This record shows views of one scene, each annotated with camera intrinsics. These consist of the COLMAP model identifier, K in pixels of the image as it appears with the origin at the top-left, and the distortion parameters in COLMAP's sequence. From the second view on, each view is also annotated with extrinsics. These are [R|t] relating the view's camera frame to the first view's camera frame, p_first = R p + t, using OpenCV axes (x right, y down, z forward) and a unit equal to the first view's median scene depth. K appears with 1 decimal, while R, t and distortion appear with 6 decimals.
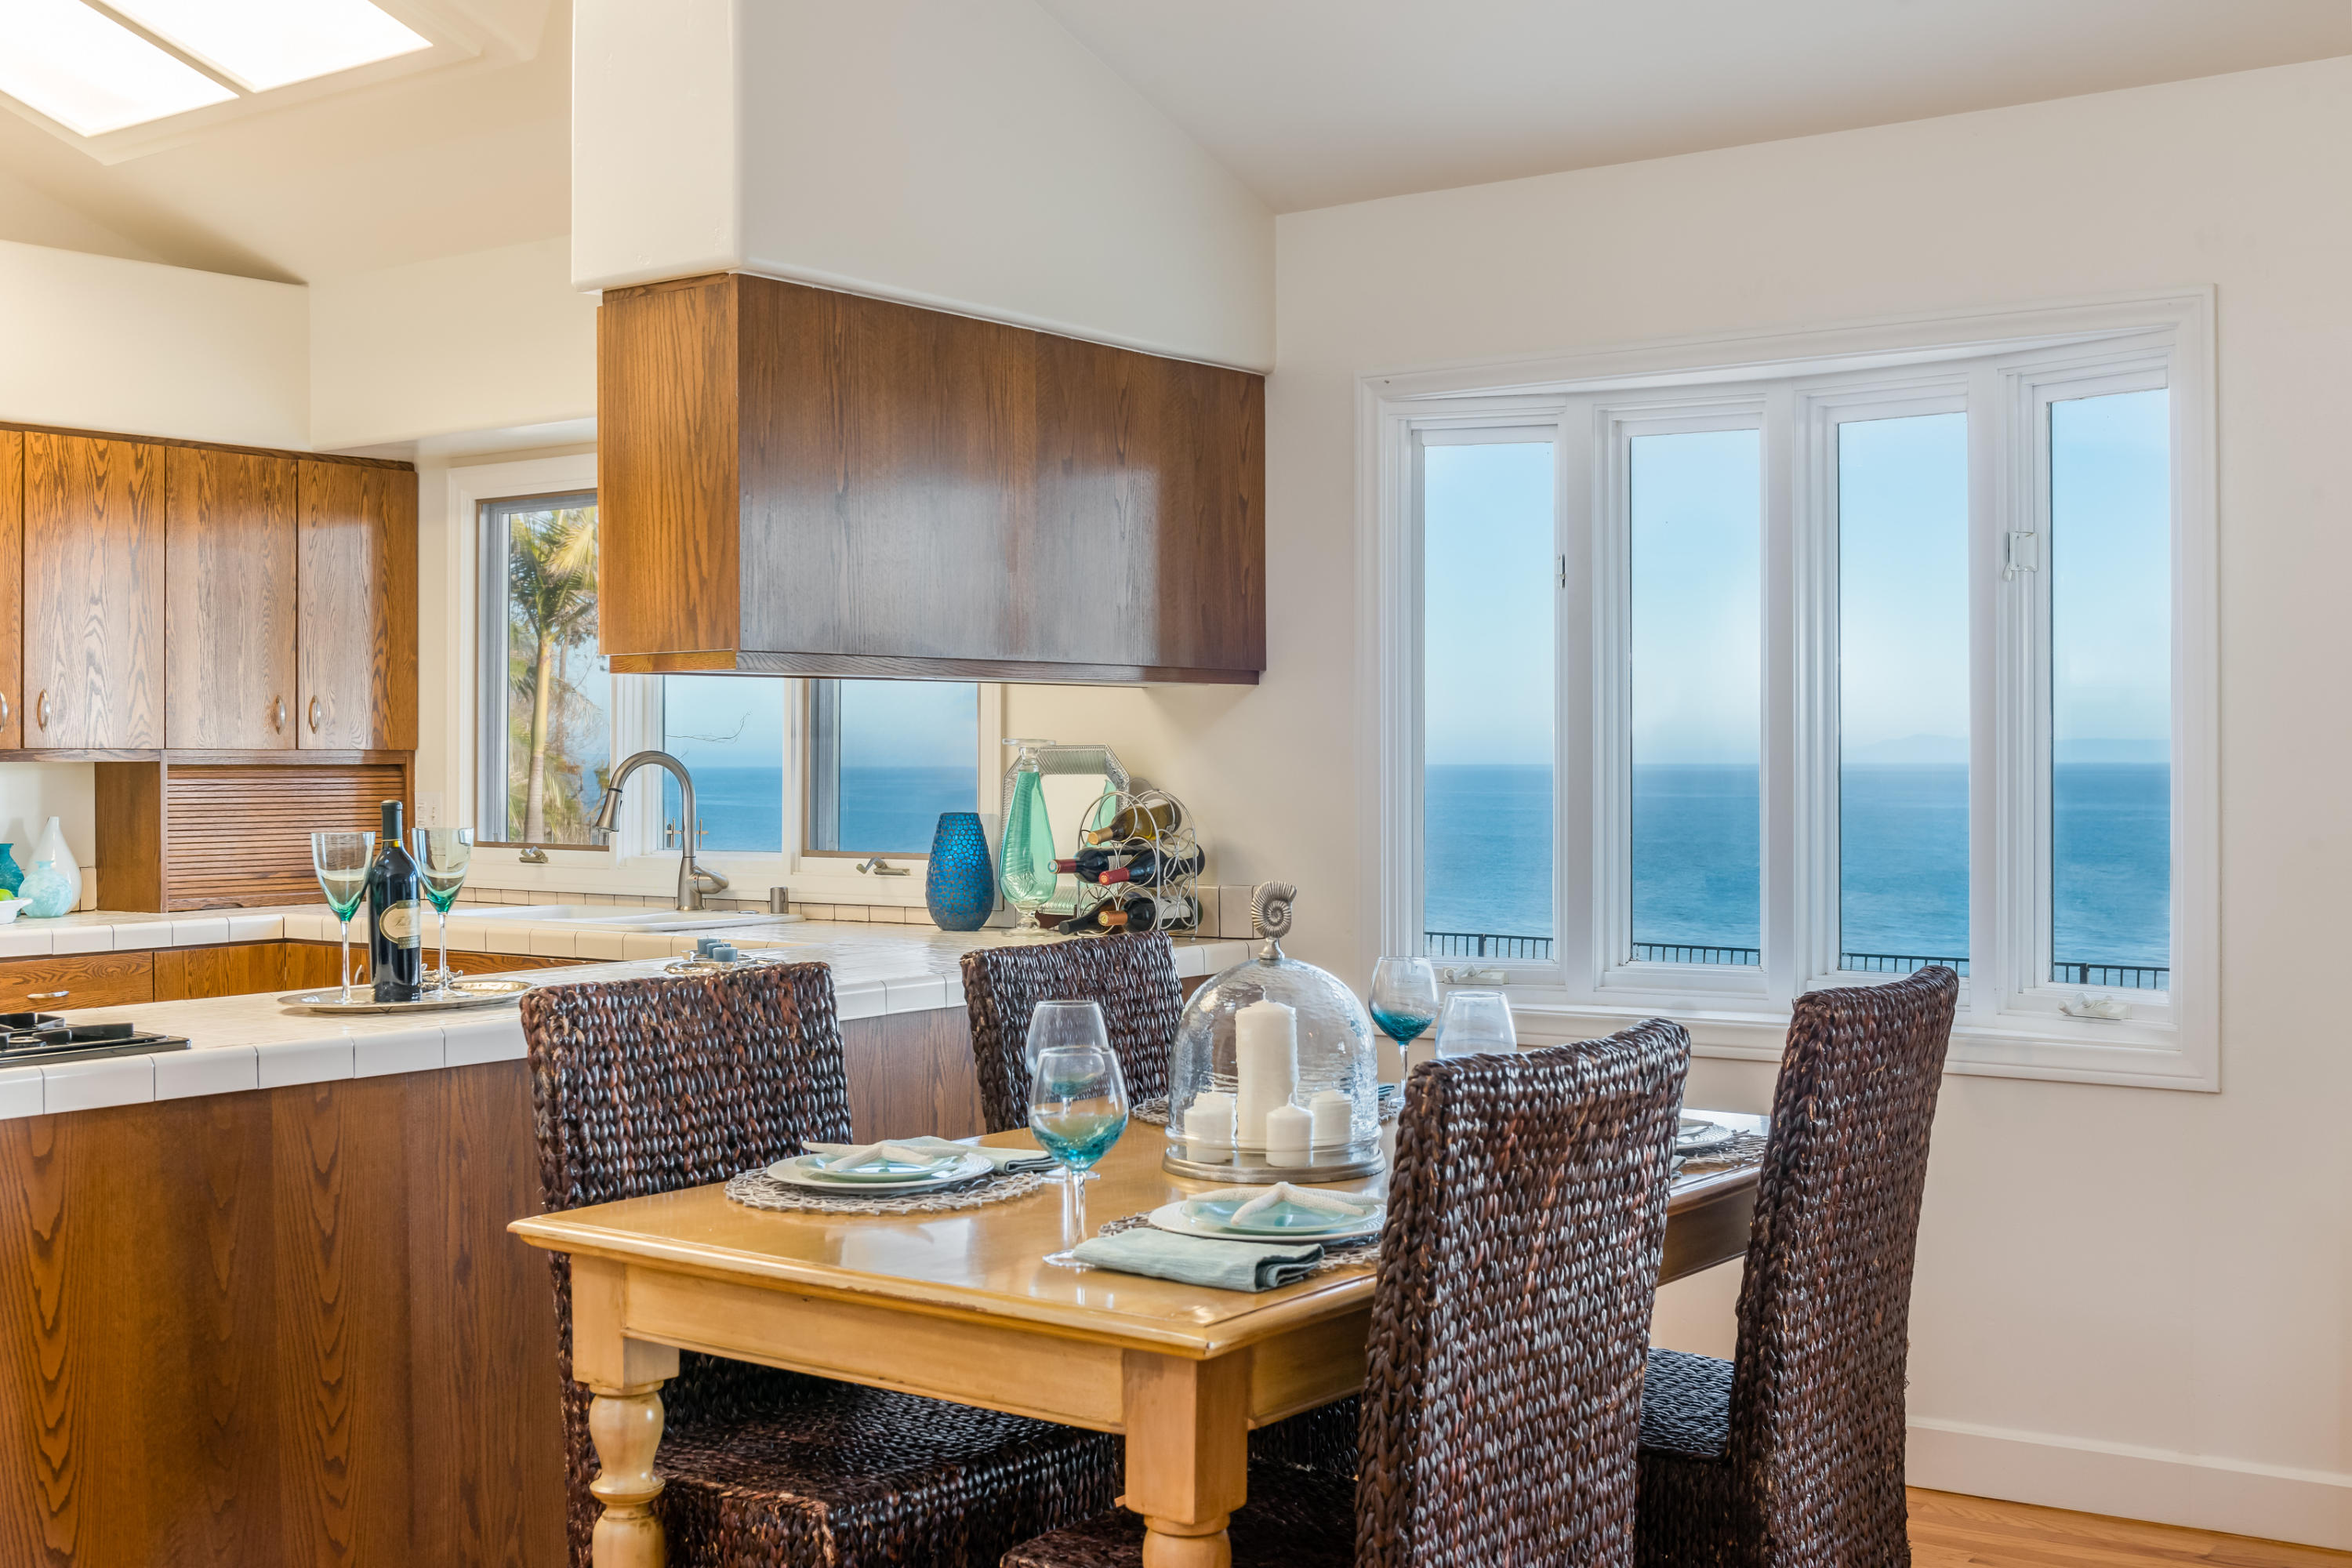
lens RADIAL K [[2617.8, 0, 1174.3], [0, 2617.8, 782.7], [0, 0, 1]] dist [-0.061682, 0.000000]
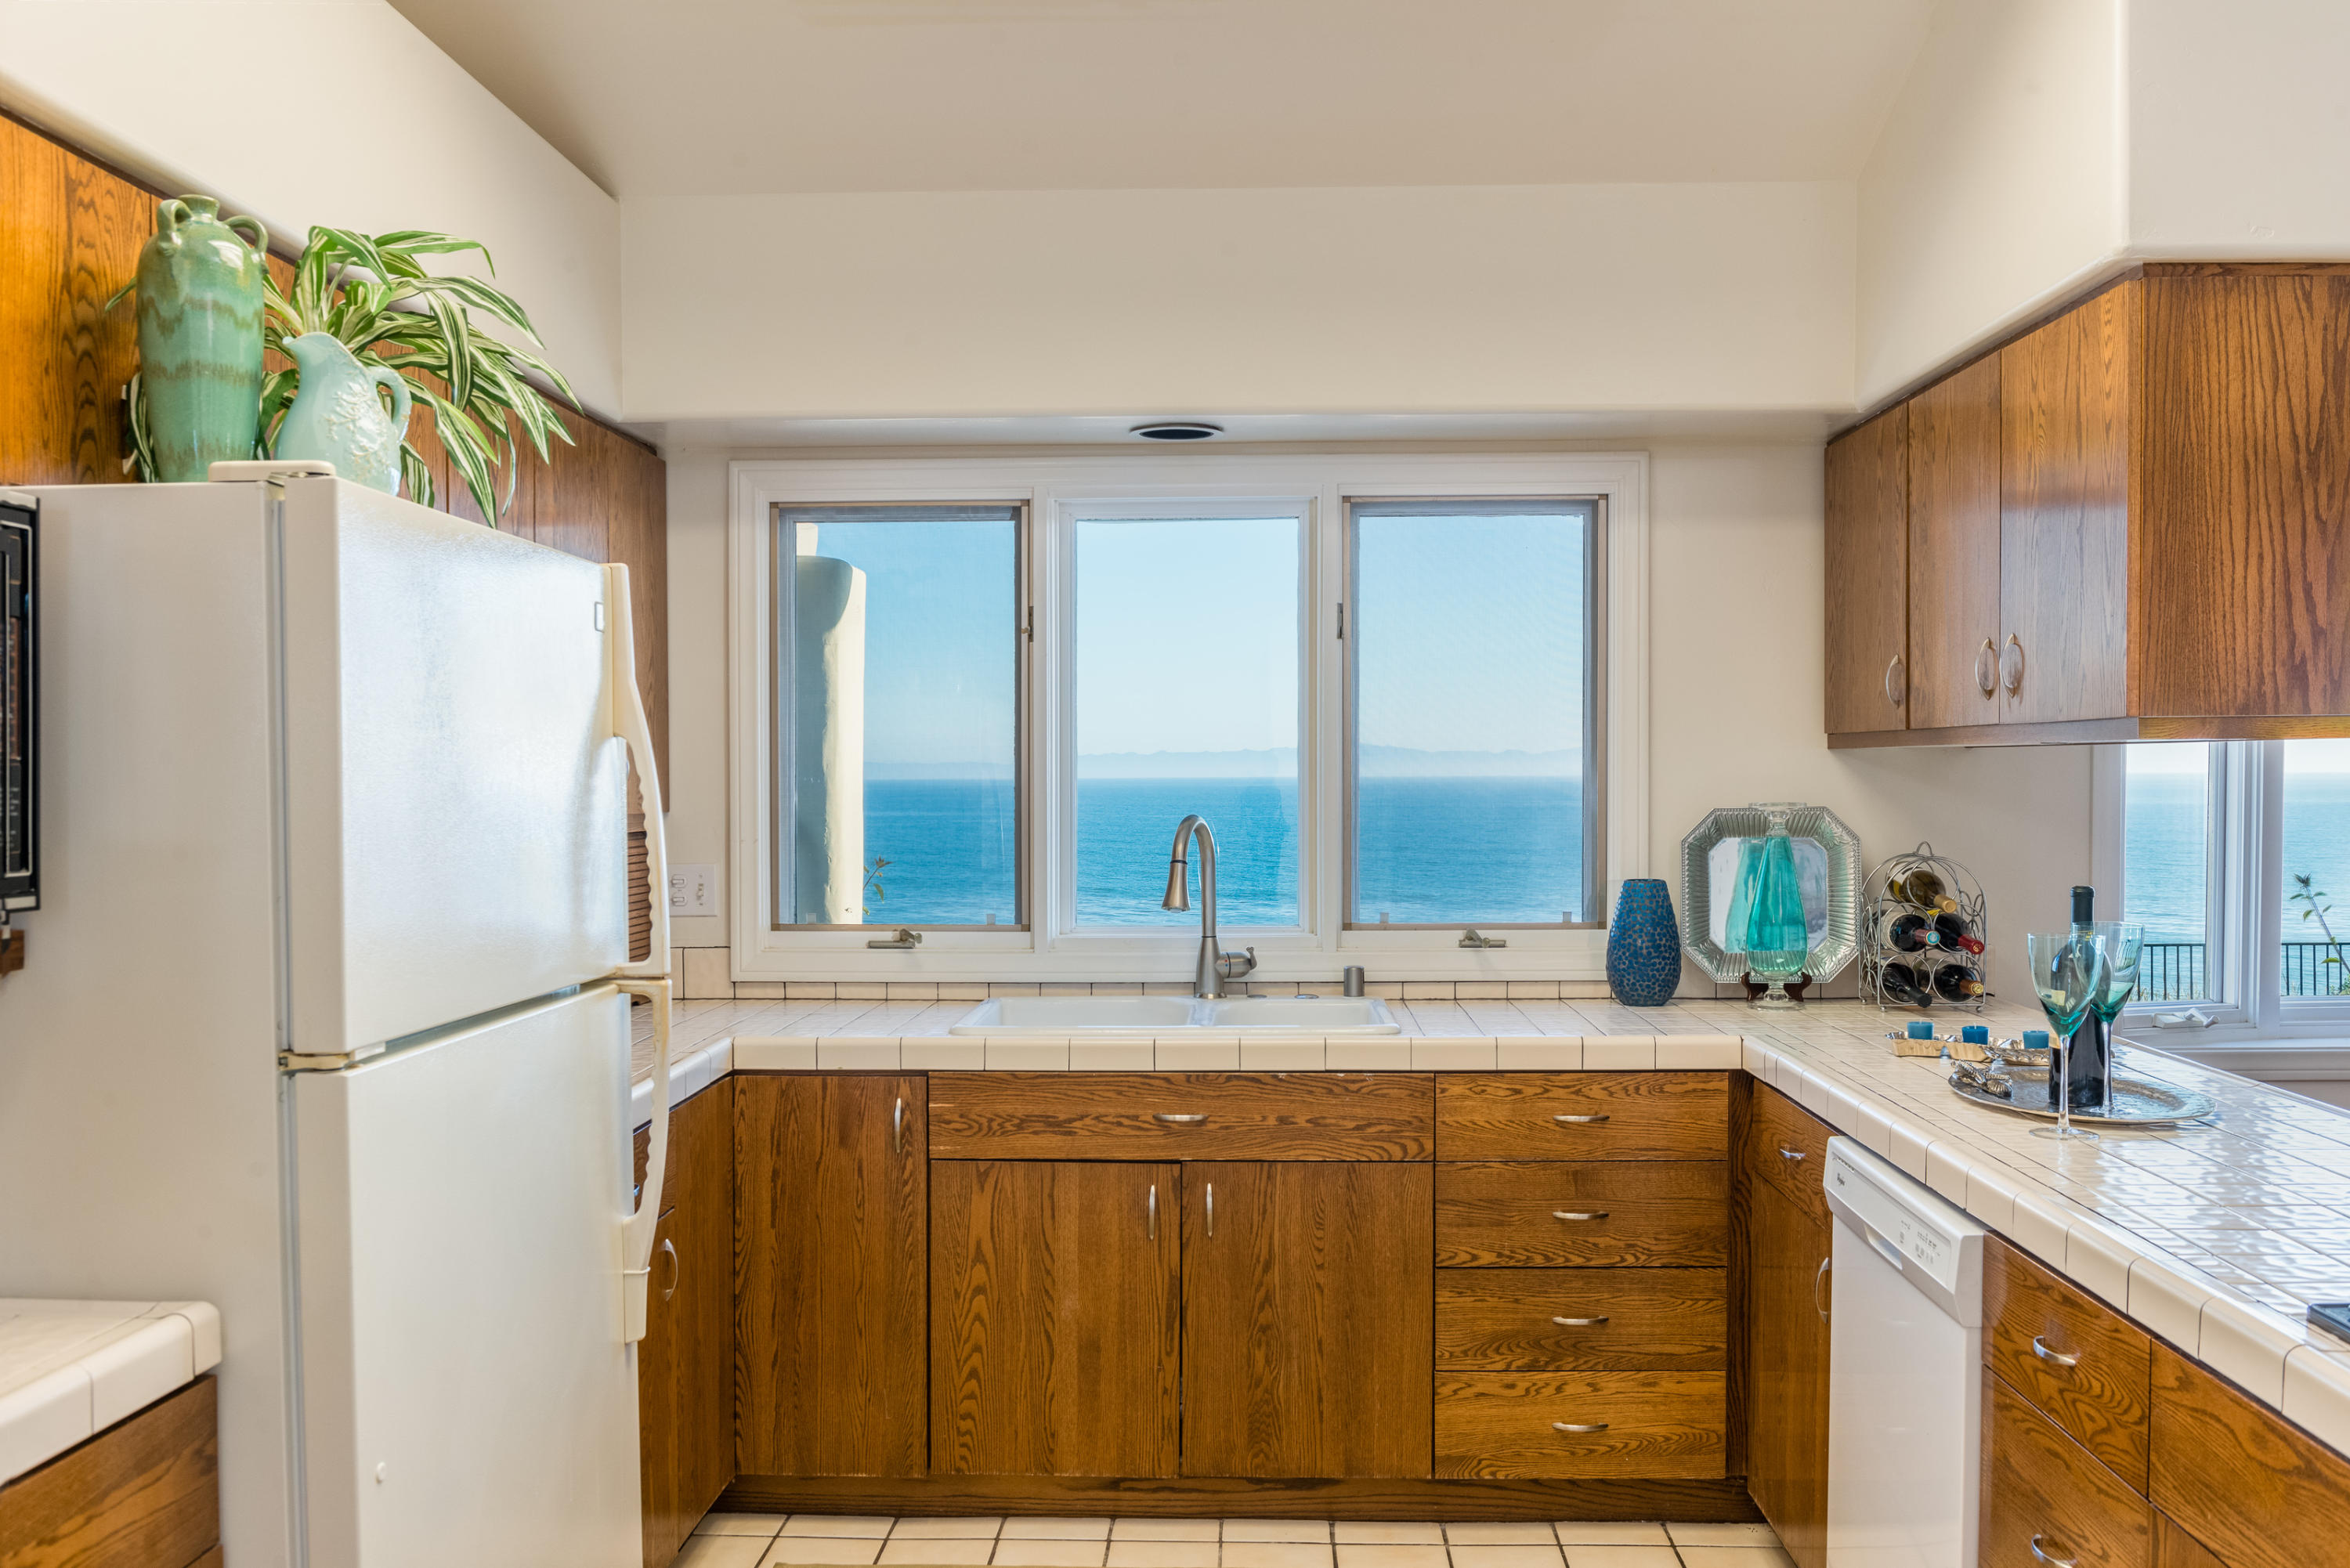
lens RADIAL K [[2011.1, 0, 1181.9], [0, 2011.1, 840.3], [0, 0, 1]] dist [-0.019903, -0.006516]
pose [[0.832851, -0.022325, 0.553047, -0.825942], [0.009609, 0.999619, 0.025881, -0.029811], [-0.553414, -0.016241, 0.832748, 0.658144]]
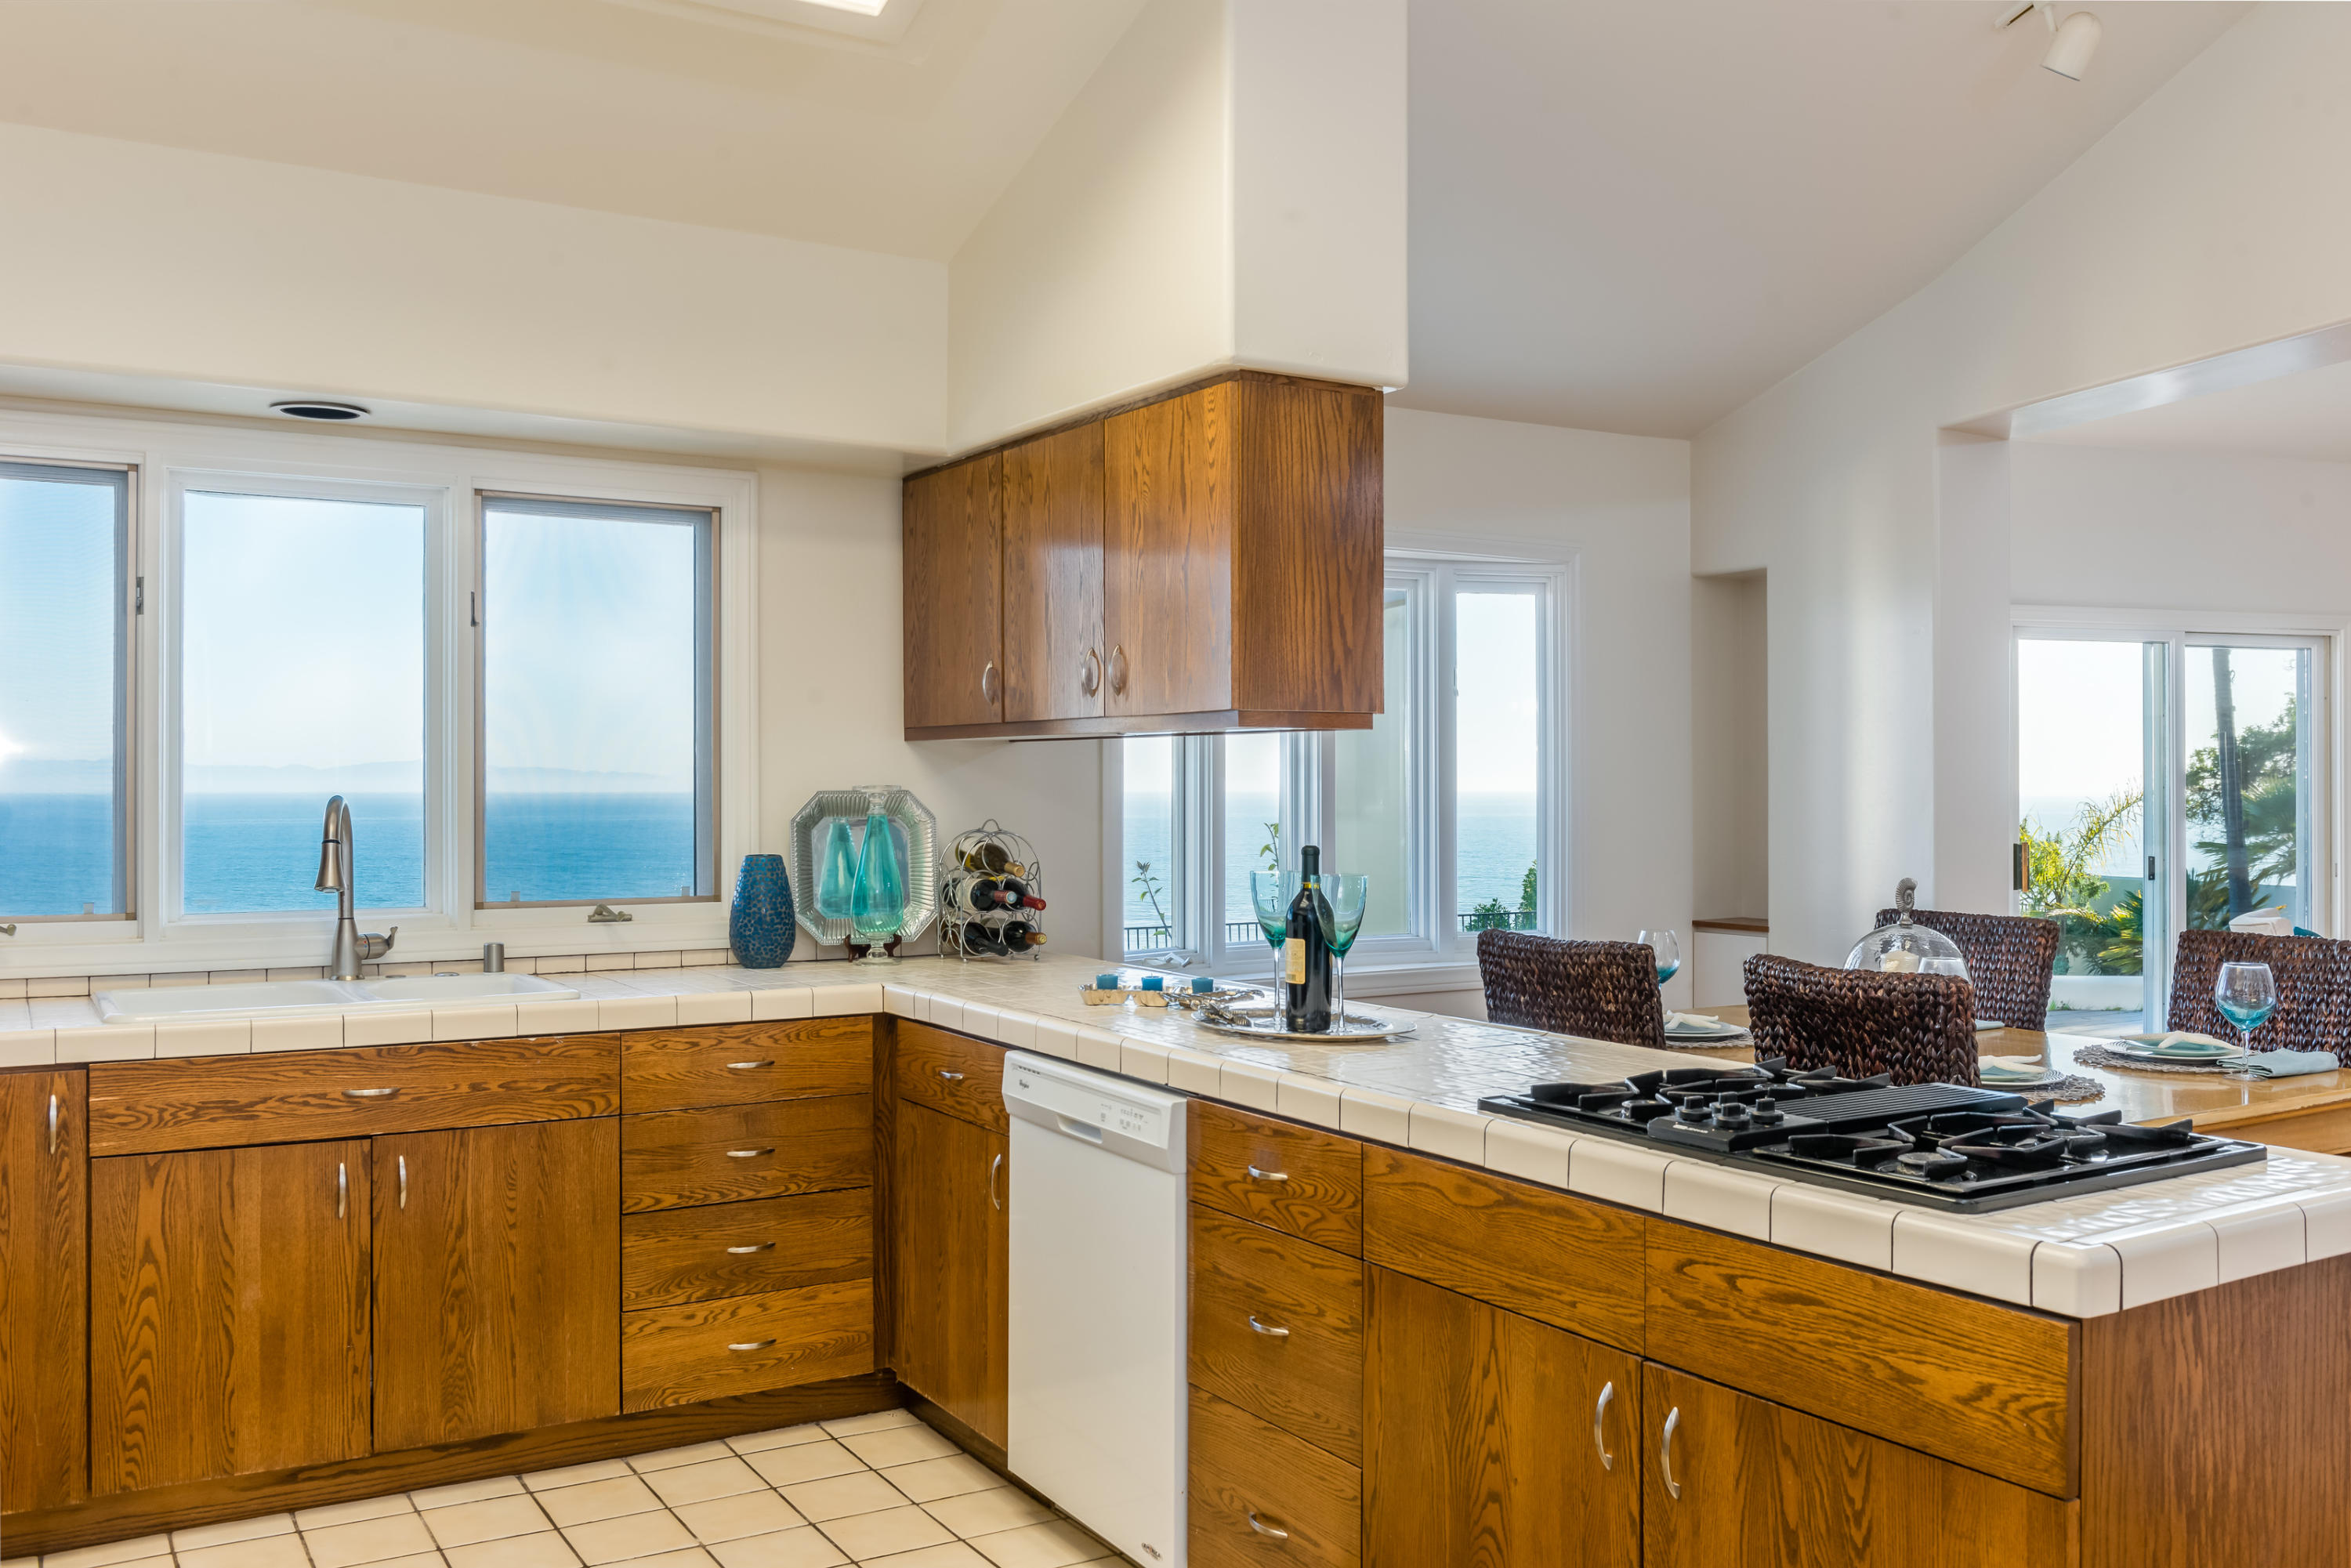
lens RADIAL K [[2012.0, 0, 1167.1], [0, 2012.0, 788.9], [0, 0, 1]] dist [-0.019903, -0.006516]
pose [[0.385150, 0.000552, 0.922854, -1.010405], [0.008543, 0.999955, -0.004164, -0.013292], [-0.922814, 0.009488, 0.385128, 0.722749]]
